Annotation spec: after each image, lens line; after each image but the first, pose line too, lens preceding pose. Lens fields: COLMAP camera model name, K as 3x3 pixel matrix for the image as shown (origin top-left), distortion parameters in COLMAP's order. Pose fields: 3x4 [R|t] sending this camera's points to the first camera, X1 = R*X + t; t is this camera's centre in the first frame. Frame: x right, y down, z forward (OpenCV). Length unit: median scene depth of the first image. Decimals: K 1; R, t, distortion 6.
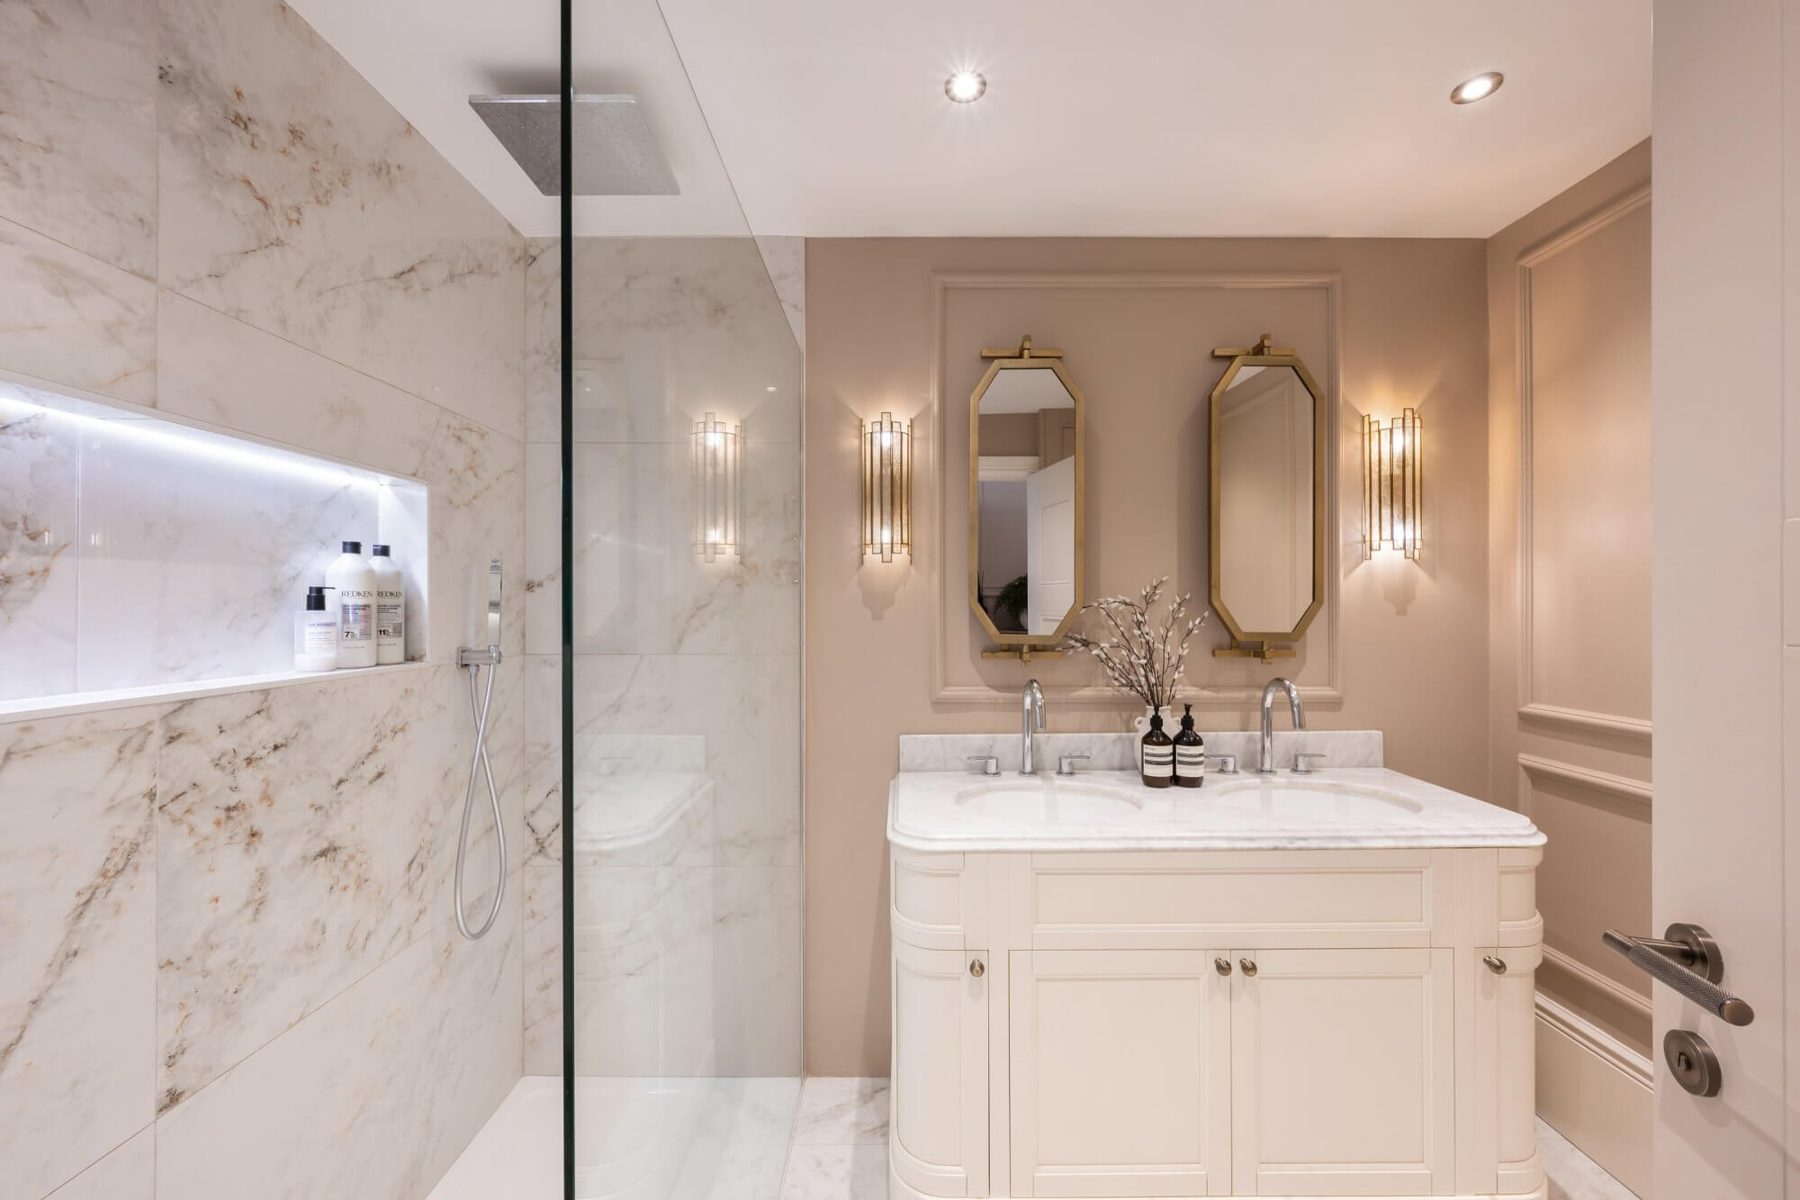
lens RADIAL K [[708.5, 0, 908.8], [0, 708.5, 602.5], [0, 0, 1]] dist [-0.000307, -0.000011]
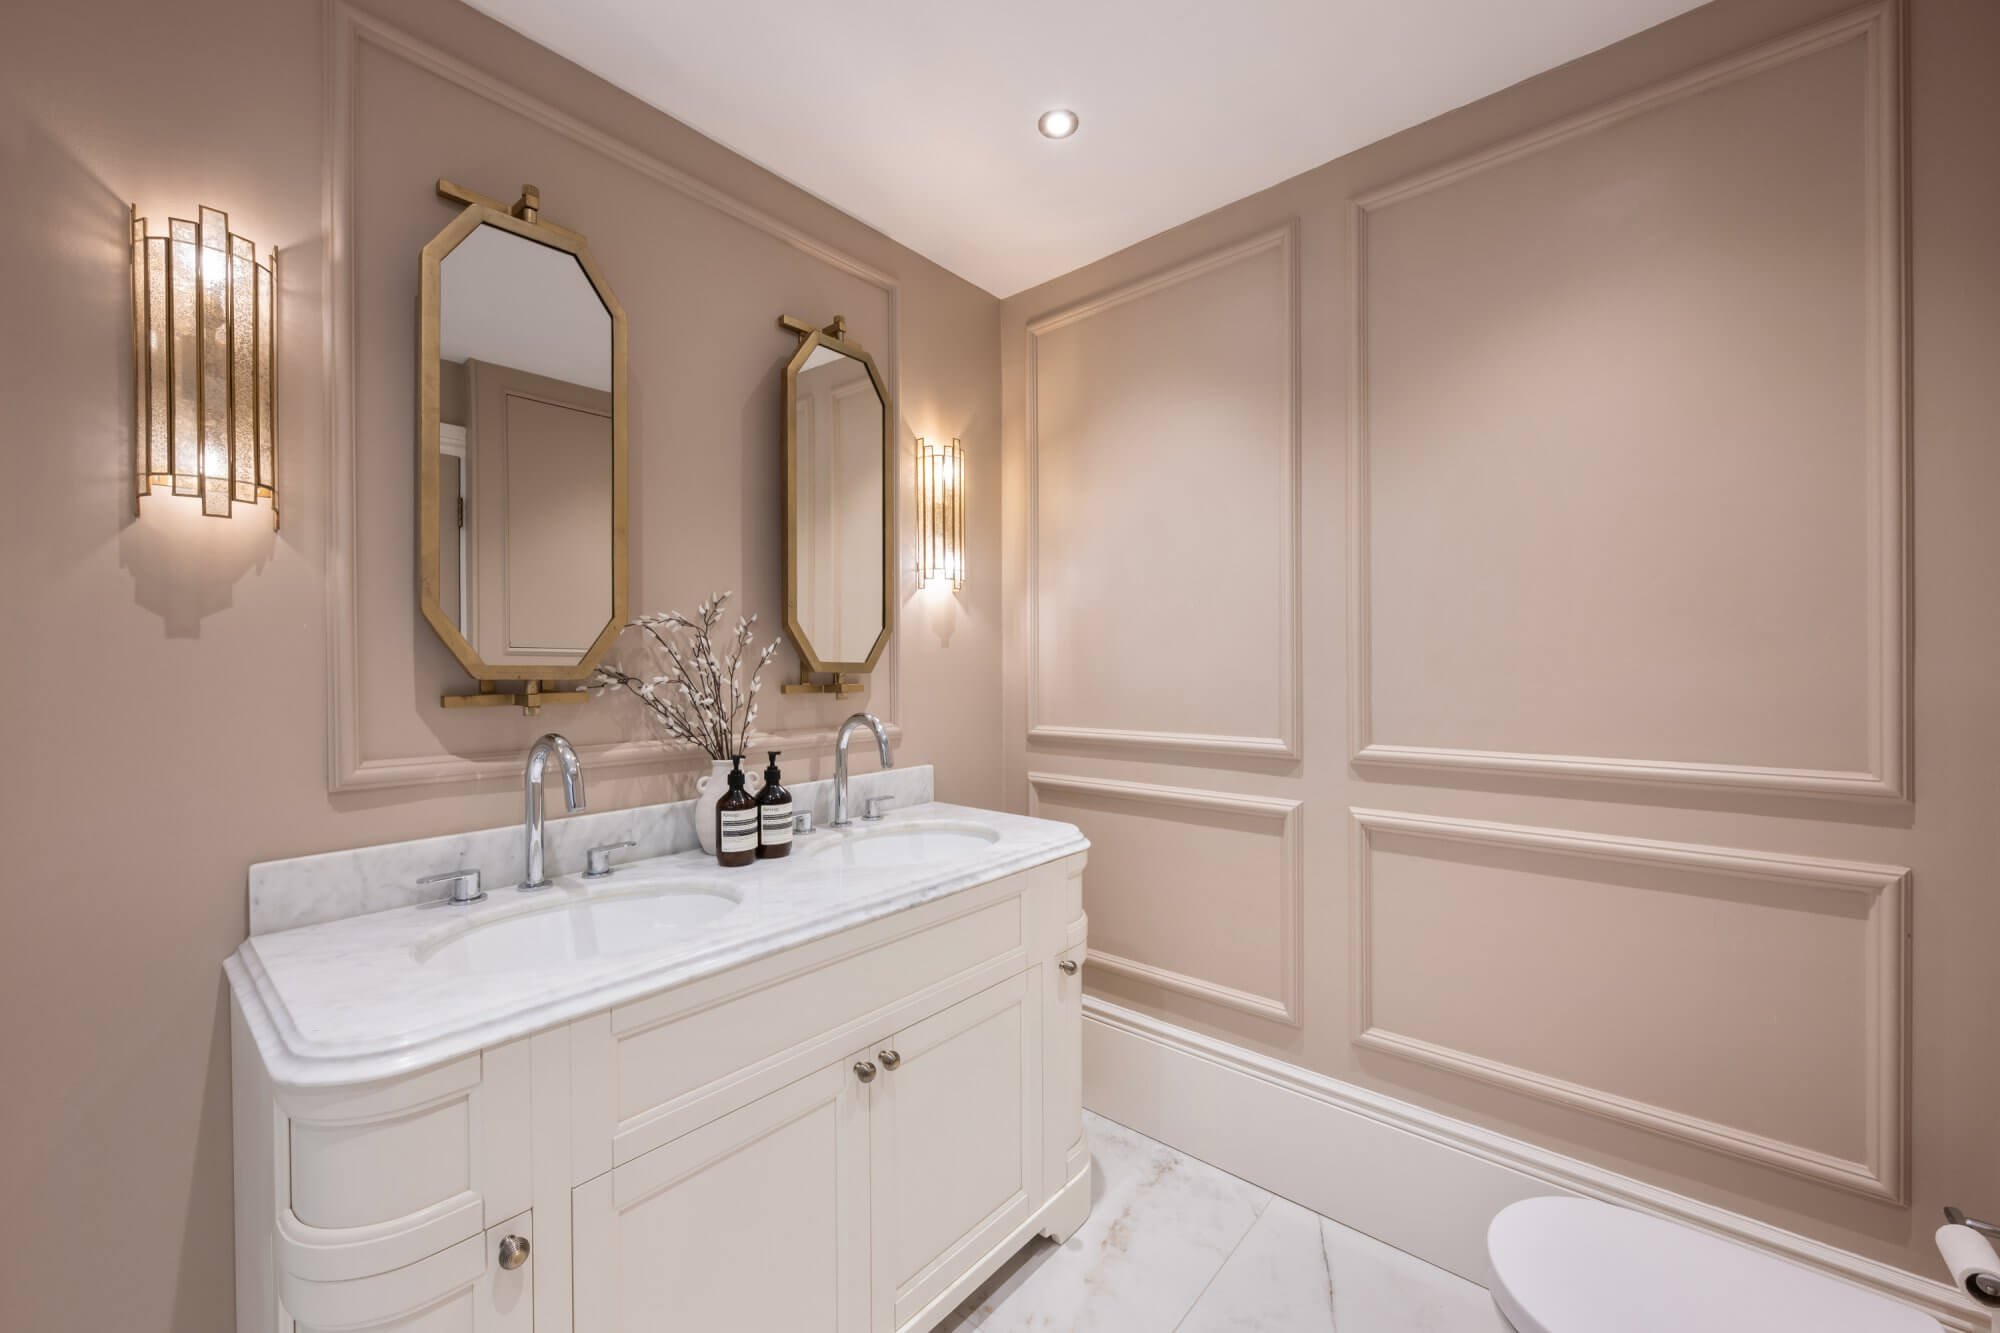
lens RADIAL K [[775.1, 0, 1012.8], [0, 775.1, 666.5], [0, 0, 1]] dist [-0.000953, -0.000134]
pose [[0.658295, -0.004301, 0.752748, -0.069464], [0.000462, 0.999986, 0.005310, 0.042598], [-0.752760, -0.003147, 0.658288, 0.224623]]
